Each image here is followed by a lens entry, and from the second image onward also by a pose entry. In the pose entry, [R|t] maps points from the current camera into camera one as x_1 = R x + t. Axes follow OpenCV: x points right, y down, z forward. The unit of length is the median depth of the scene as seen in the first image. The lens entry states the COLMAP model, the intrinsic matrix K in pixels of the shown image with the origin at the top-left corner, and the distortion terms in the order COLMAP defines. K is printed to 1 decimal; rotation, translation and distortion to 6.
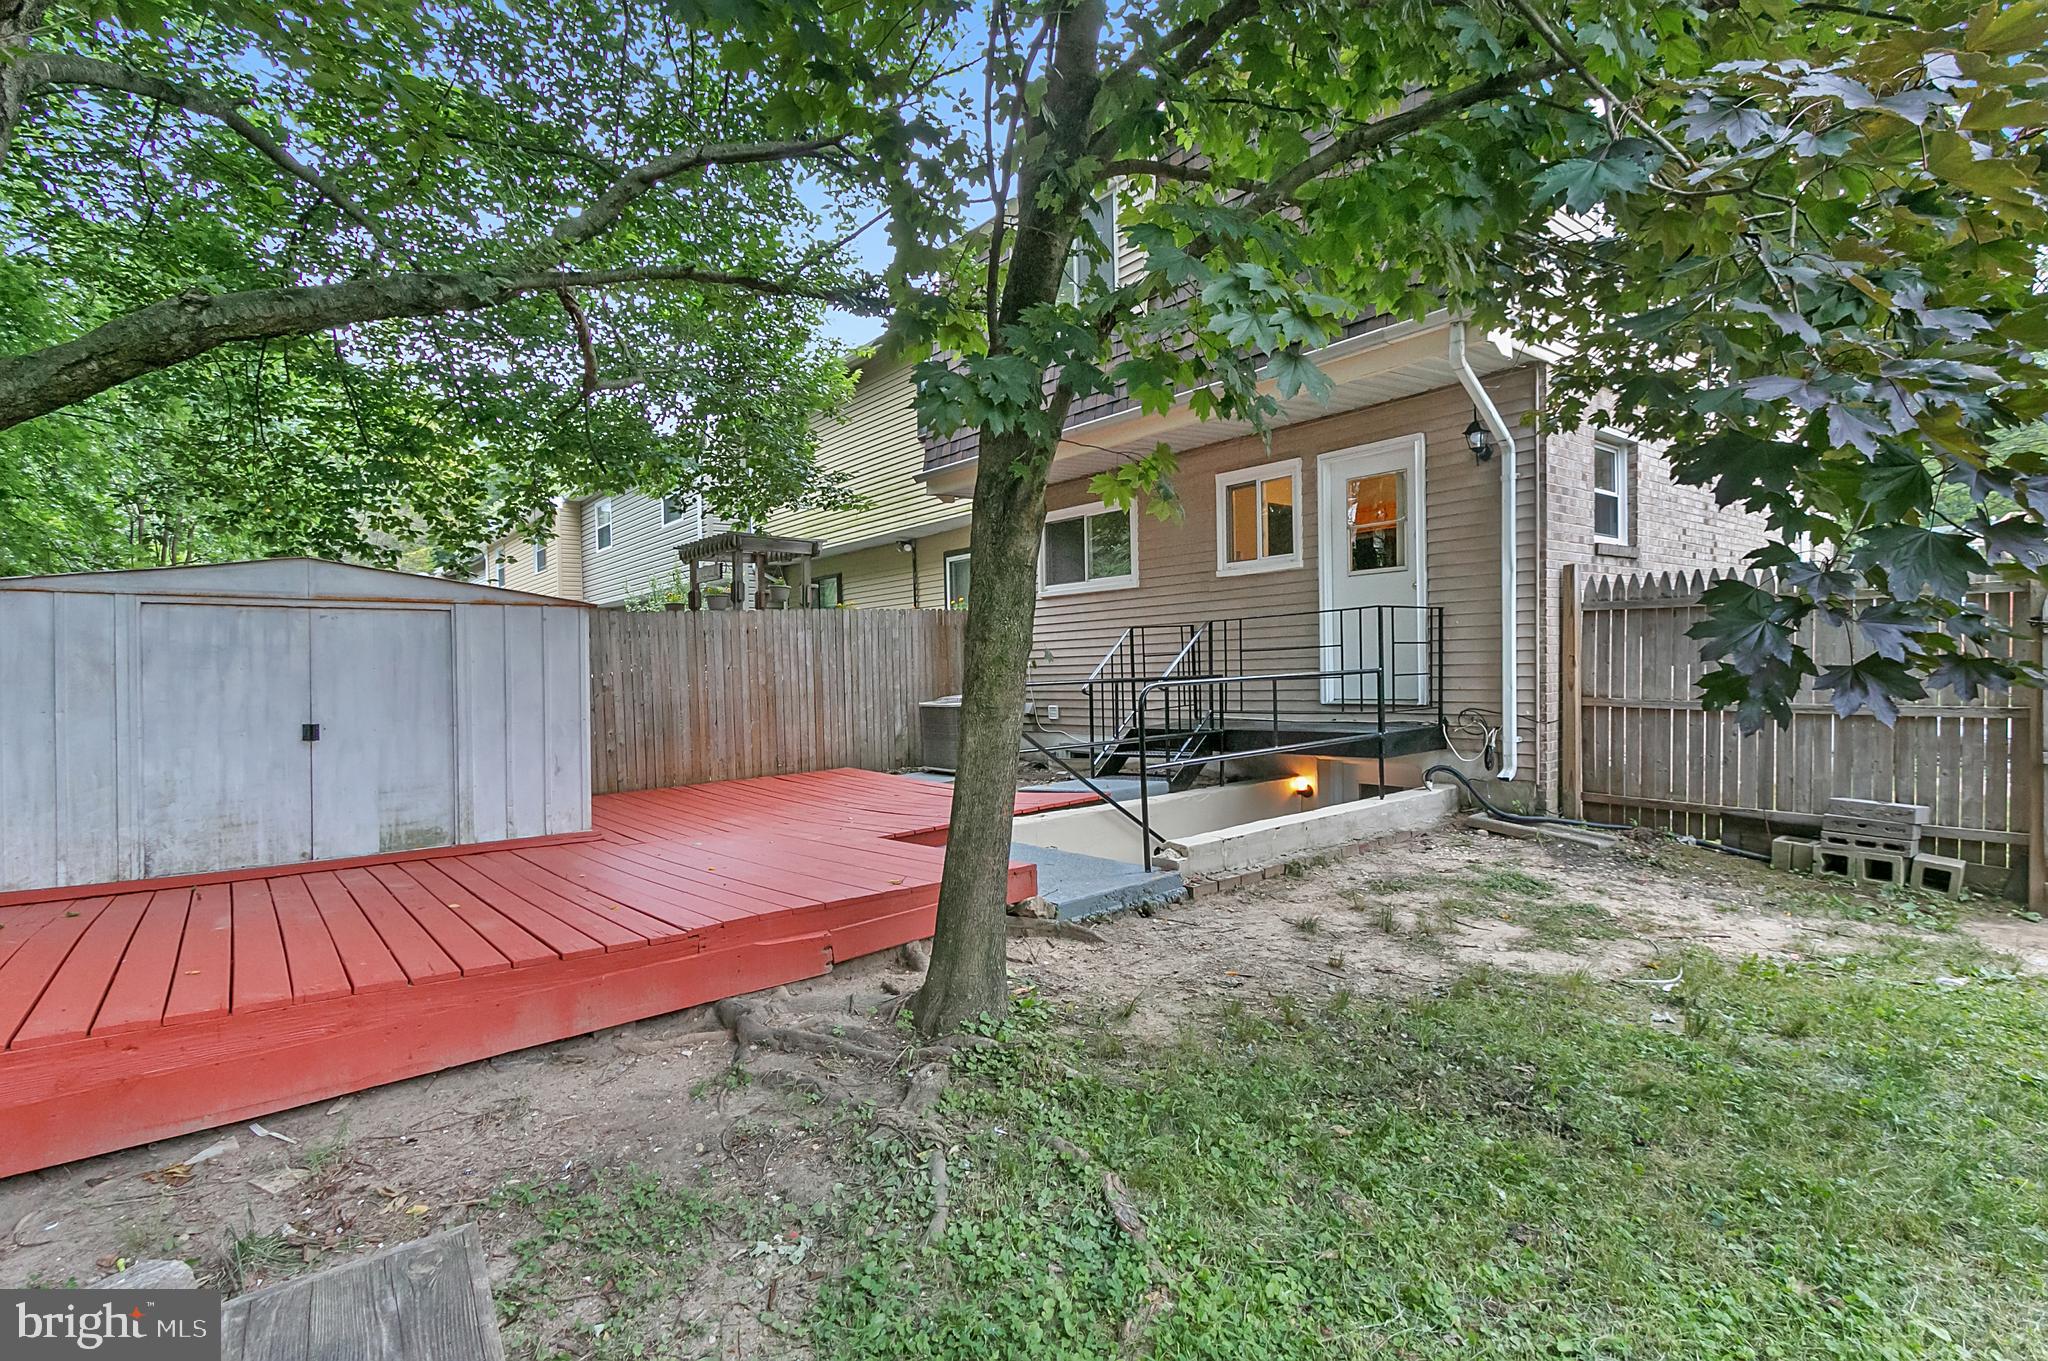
lens RADIAL K [[966.0, 0, 1013.3], [0, 966.0, 684.5], [0, 0, 1]] dist [-0.001426, -0.001504]
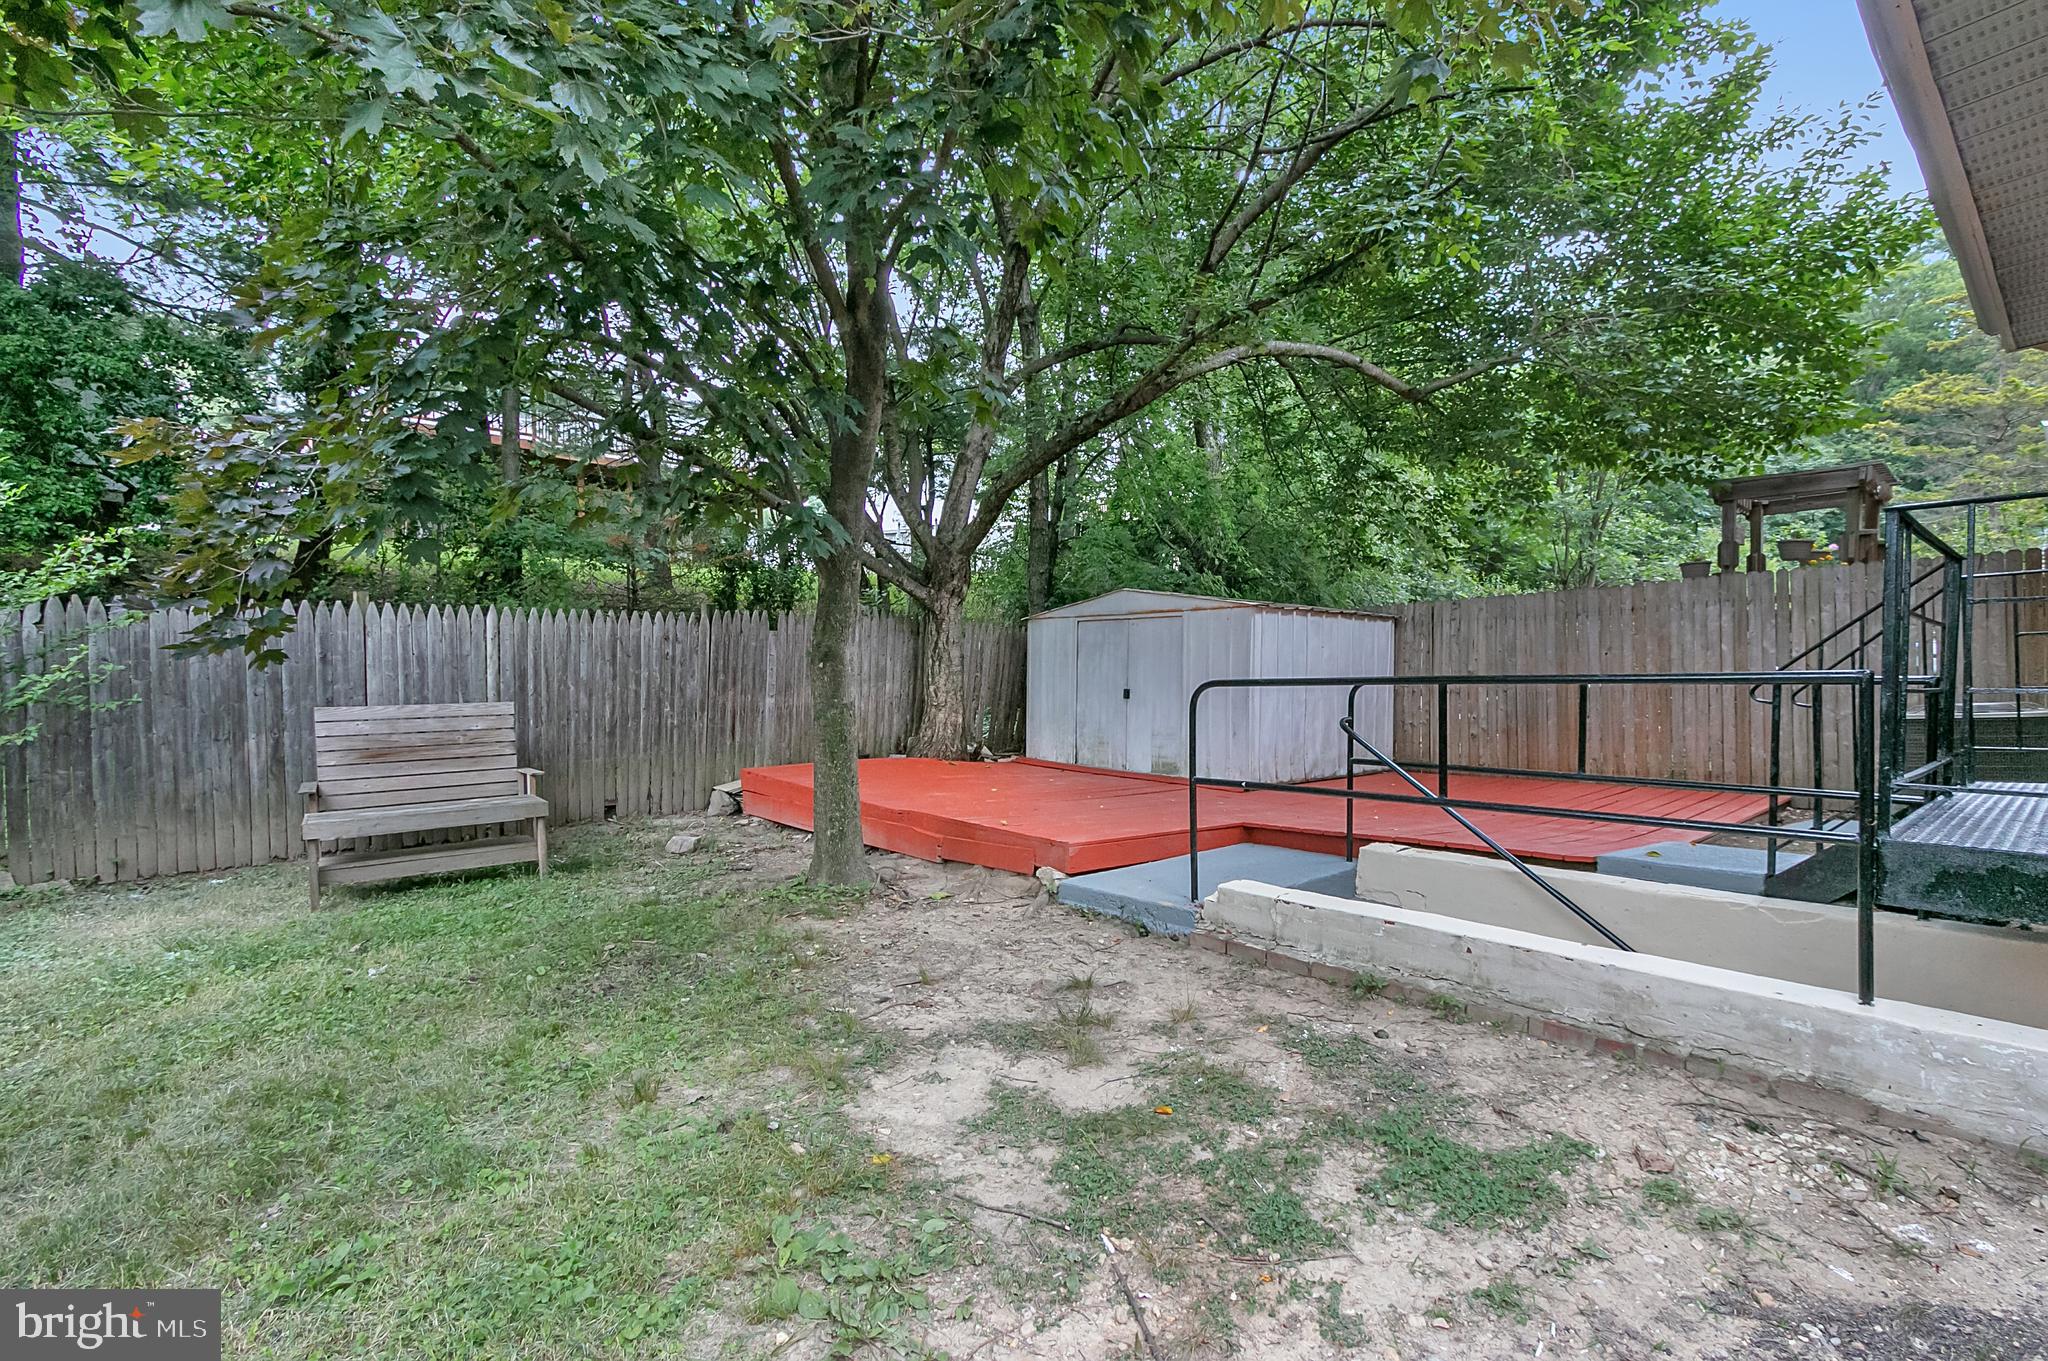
lens RADIAL K [[966.0, 0, 1013.6], [0, 966.0, 675.9], [0, 0, 1]] dist [-0.001426, -0.001504]
pose [[0.003441, 0.028077, -0.999600, 1.175496], [-0.008410, 0.999571, 0.028048, -0.033925], [0.999959, 0.008310, 0.003676, 0.994245]]
